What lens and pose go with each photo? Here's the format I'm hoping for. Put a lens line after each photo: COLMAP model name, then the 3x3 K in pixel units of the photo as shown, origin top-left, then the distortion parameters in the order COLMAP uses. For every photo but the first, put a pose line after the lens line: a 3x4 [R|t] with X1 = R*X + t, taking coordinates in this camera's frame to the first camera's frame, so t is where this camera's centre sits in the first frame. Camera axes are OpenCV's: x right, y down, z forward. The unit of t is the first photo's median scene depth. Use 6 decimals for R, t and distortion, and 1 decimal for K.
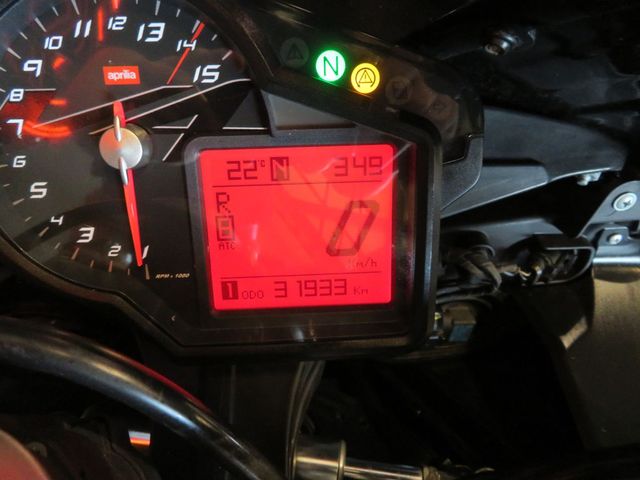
lens RADIAL K [[455.7, 0, 319.8], [0, 455.7, 239.4], [0, 0, 1]] dist [-0.008454, 0.003509]
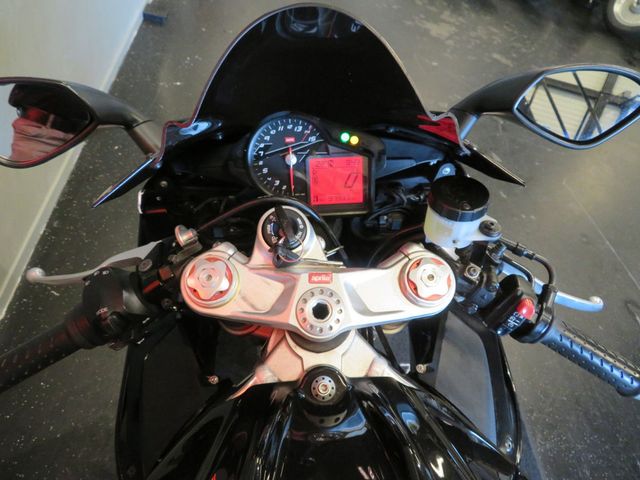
lens RADIAL K [[455.7, 0, 320.0], [0, 455.7, 240.6], [0, 0, 1]] dist [-0.008454, 0.003509]
pose [[0.999924, -0.012249, 0.001151, -0.191812], [0.012113, 0.996562, 0.081957, 0.161263], [-0.002151, -0.081937, 0.996635, -2.738900]]
